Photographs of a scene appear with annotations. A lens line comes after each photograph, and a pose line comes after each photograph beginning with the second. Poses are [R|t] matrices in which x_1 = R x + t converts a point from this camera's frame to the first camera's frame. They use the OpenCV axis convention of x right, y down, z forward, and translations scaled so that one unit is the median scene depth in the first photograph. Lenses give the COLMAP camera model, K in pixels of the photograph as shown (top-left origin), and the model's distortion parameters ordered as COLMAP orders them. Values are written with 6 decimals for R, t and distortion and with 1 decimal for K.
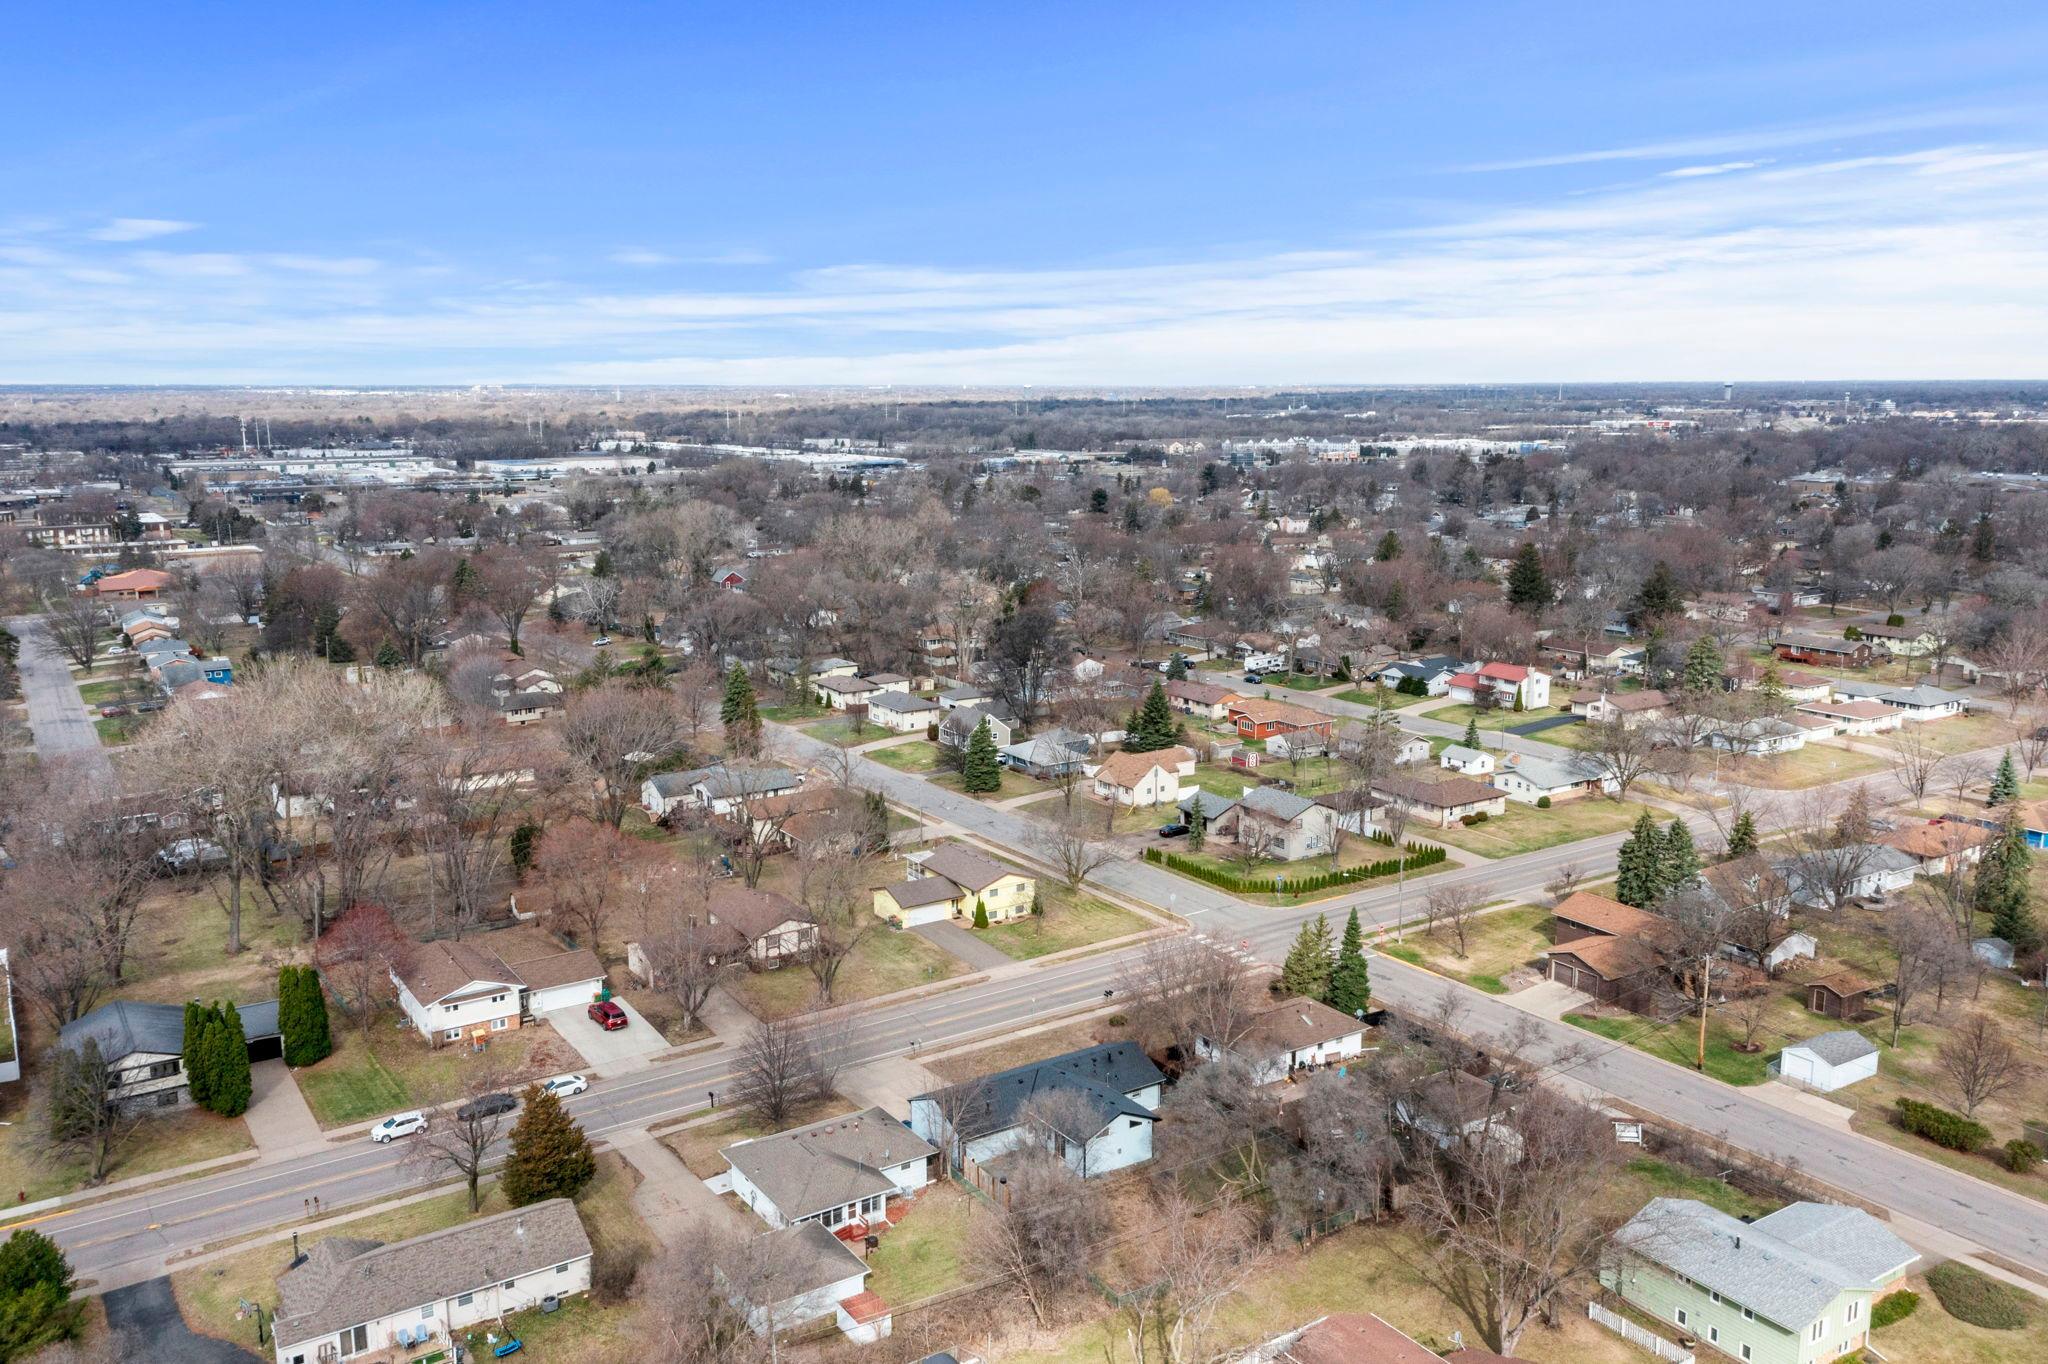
lens RADIAL K [[1644.4, 0, 1033.3], [0, 1644.4, 647.0], [0, 0, 1]] dist [0.038965, -0.001314]
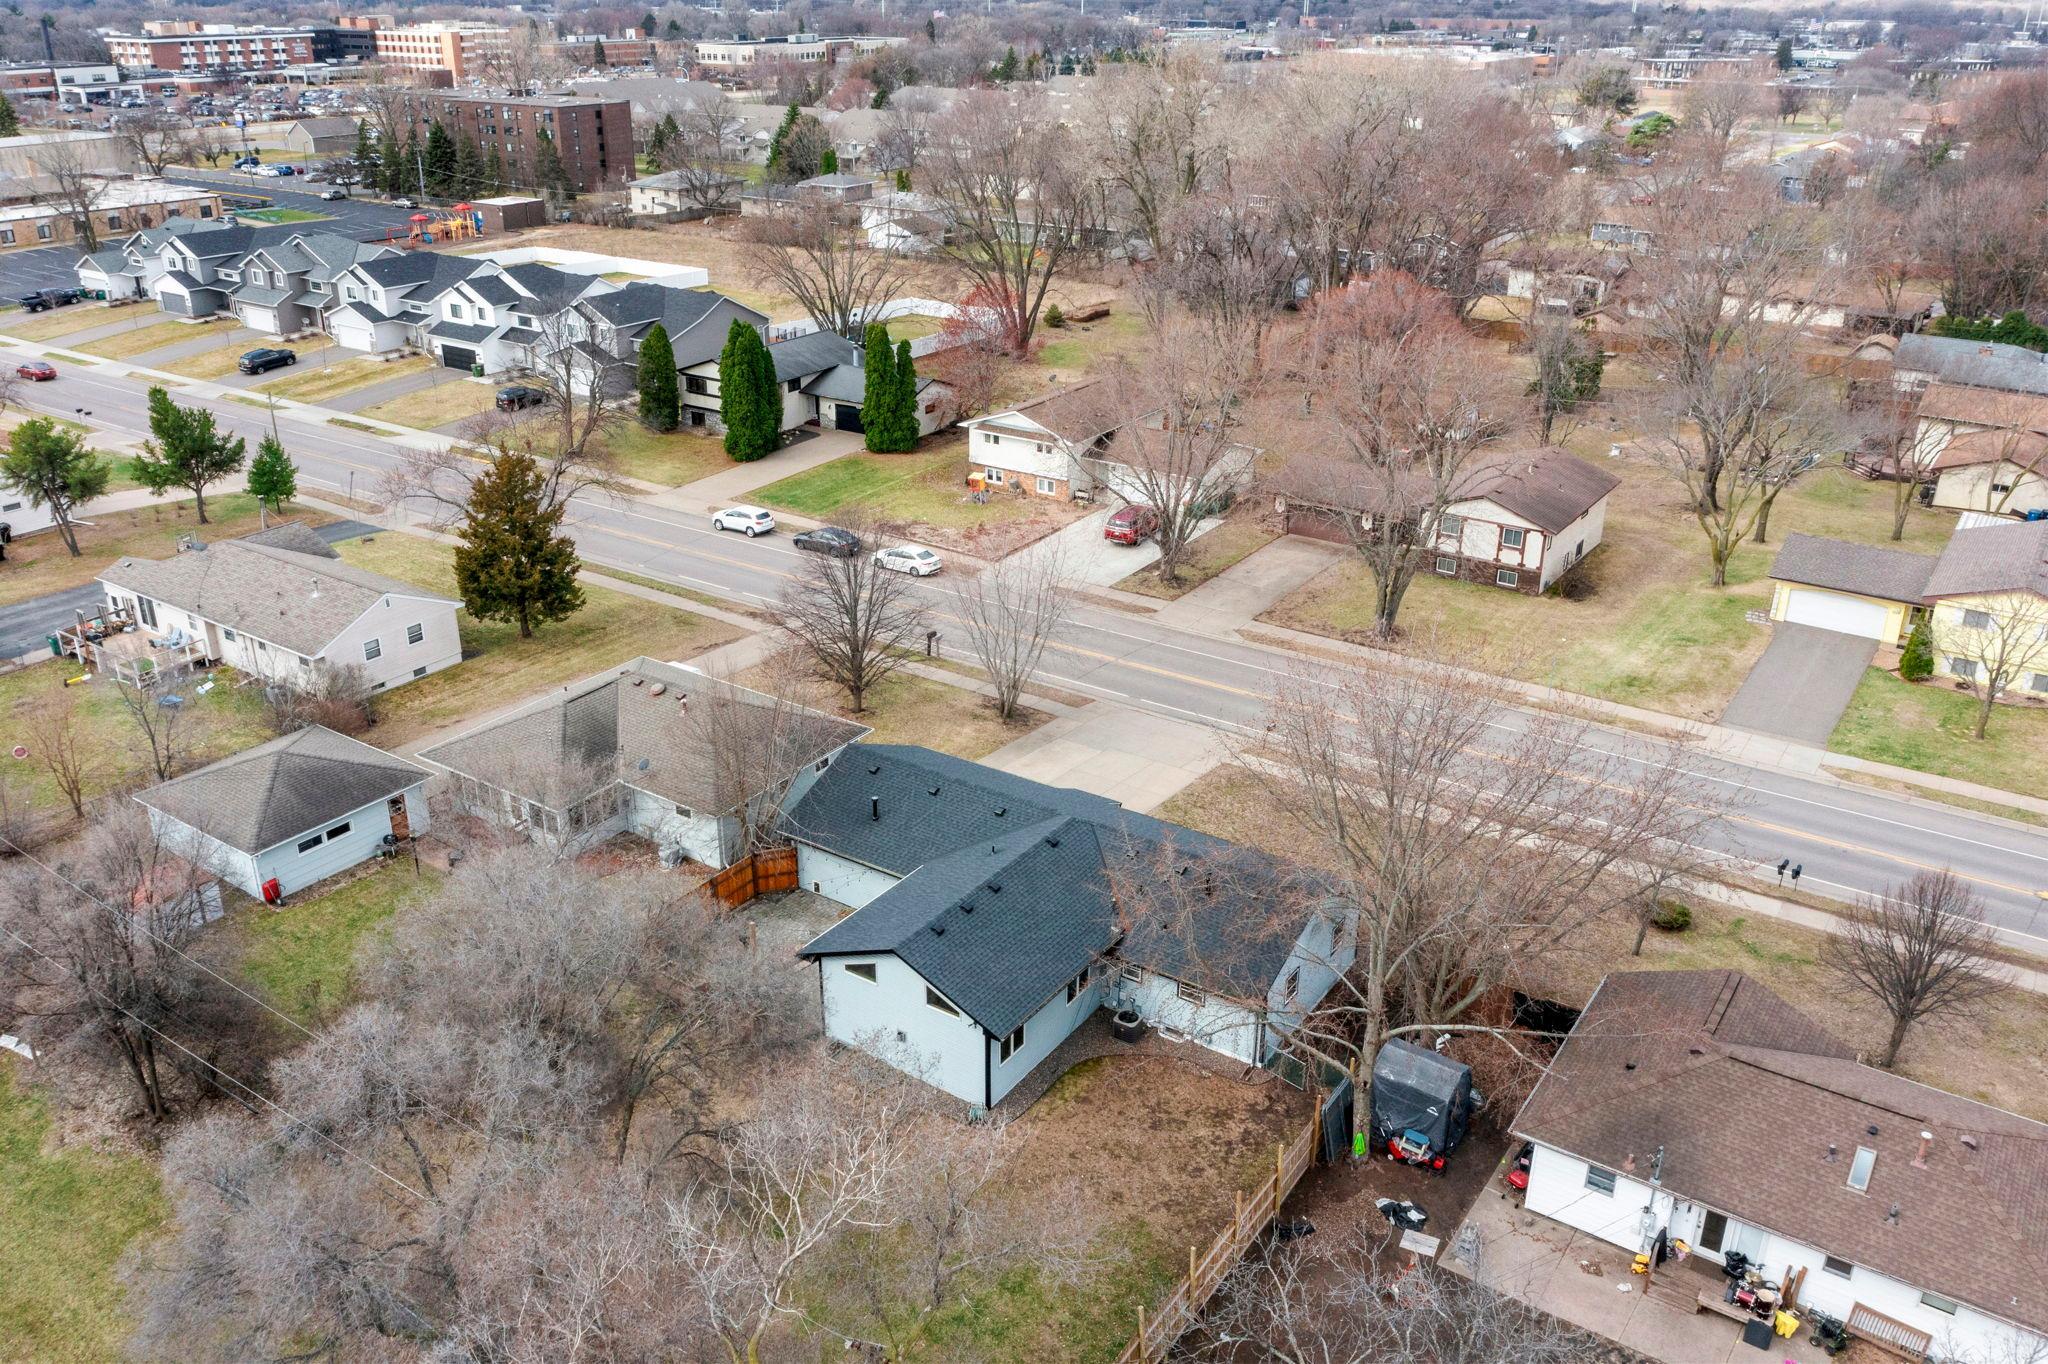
lens RADIAL K [[1630.0, 0, 1024.0], [0, 1630.0, 682.0], [0, 0, 1]] dist [-0.011931, -0.005120]
pose [[0.374700, 0.375129, -0.847867, 0.252219], [-0.156782, 0.926958, 0.340835, 0.056713], [0.913794, 0.005220, 0.406145, 0.588295]]
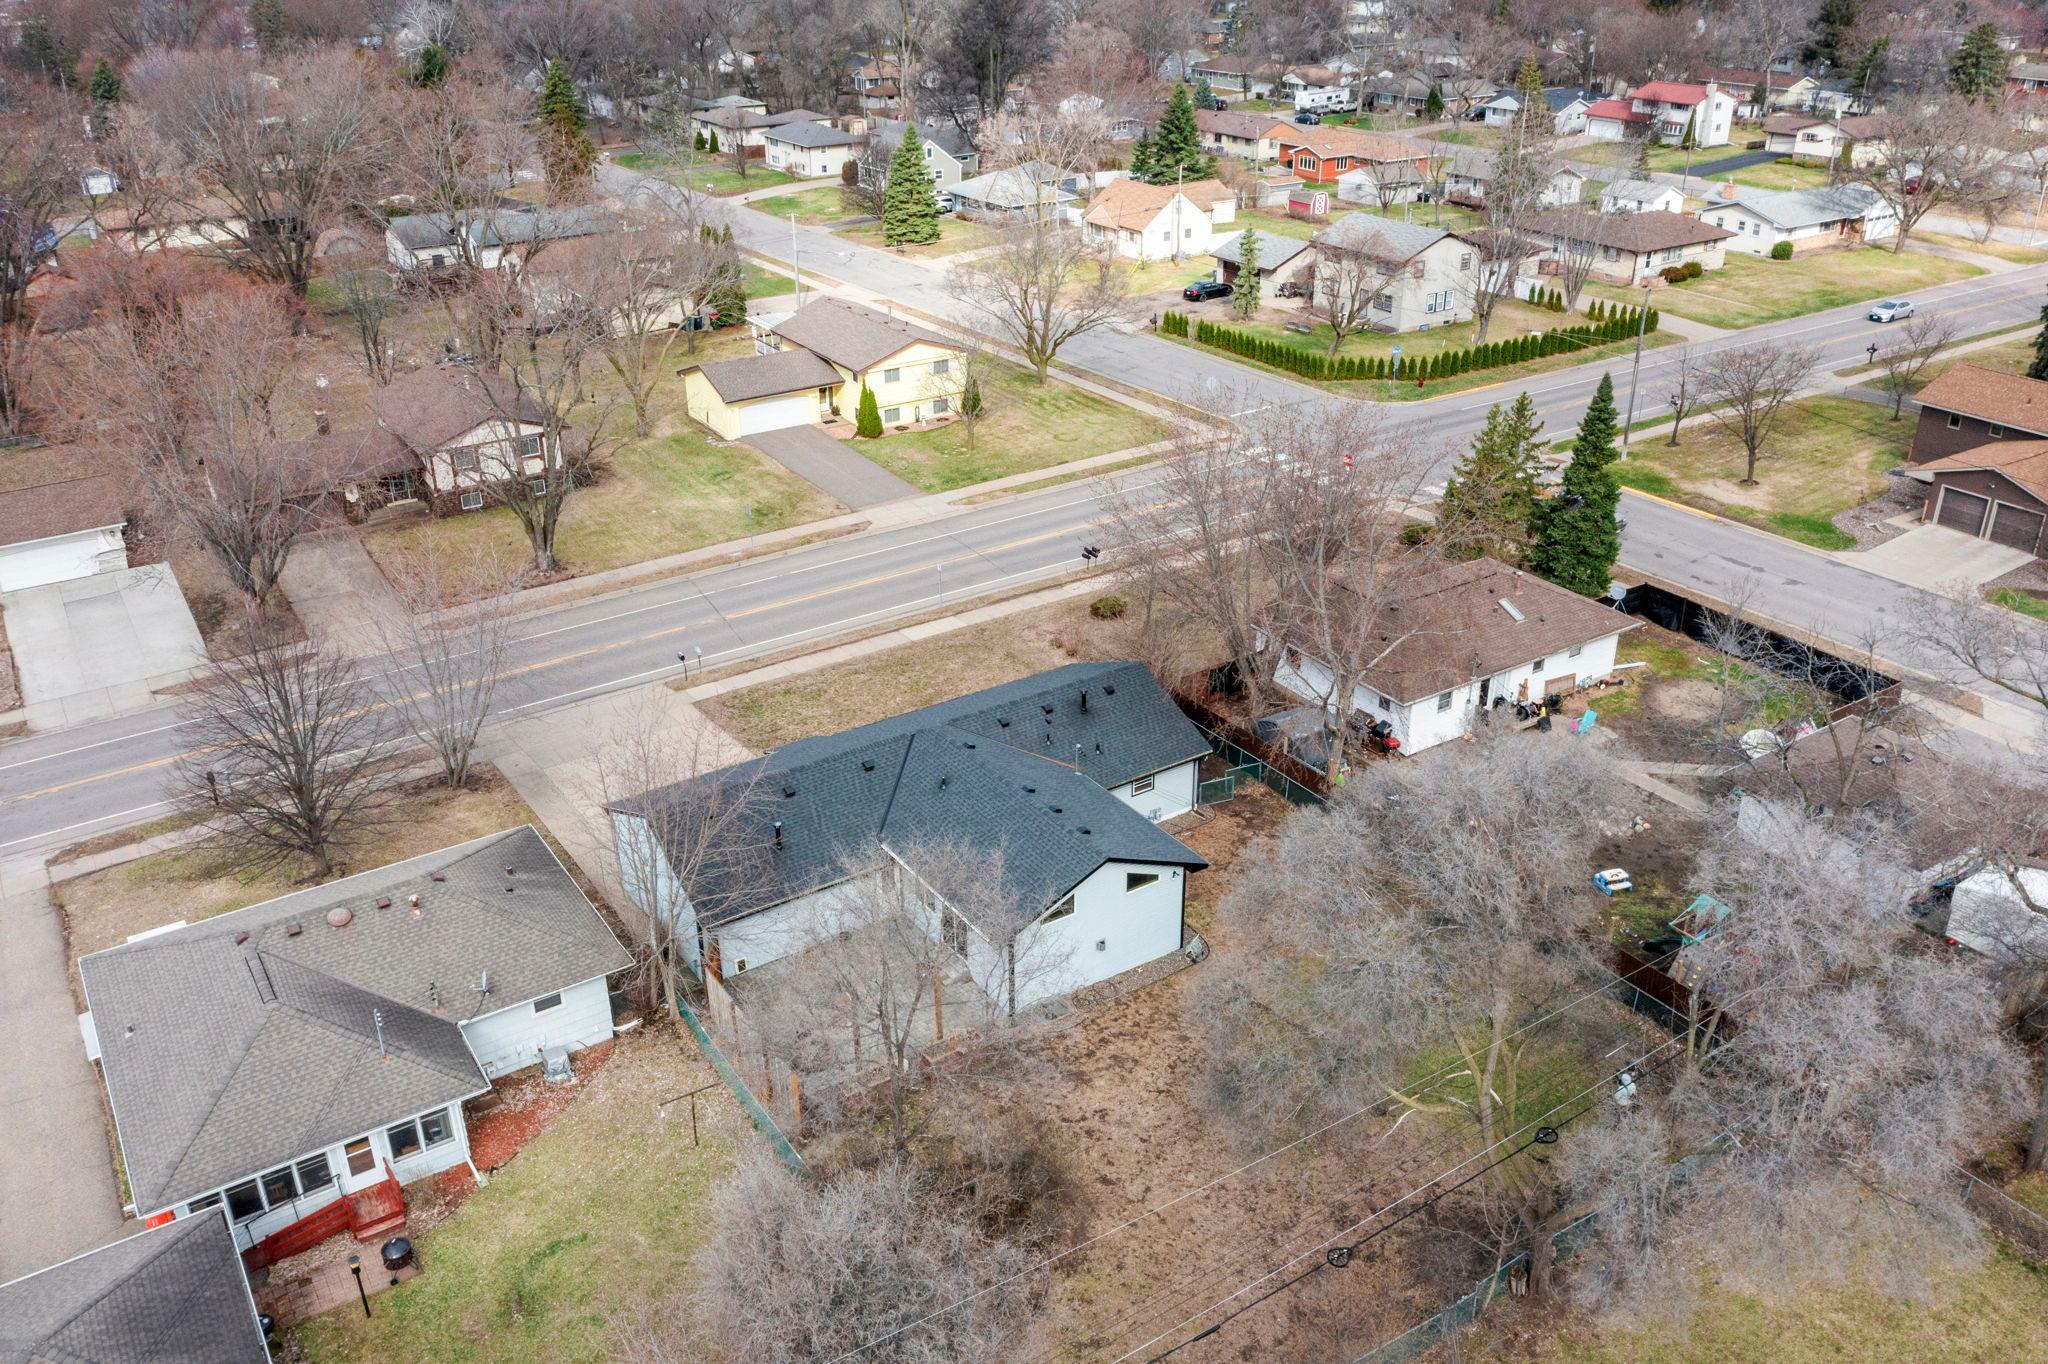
lens RADIAL K [[1643.6, 0, 1024.0], [0, 1643.6, 682.0], [0, 0, 1]] dist [-0.025228, -0.000817]
pose [[0.999956, -0.003377, -0.008748, 0.025298], [0.005764, 0.957196, 0.289384, 0.087189], [0.007397, -0.289422, 0.957173, 0.432470]]
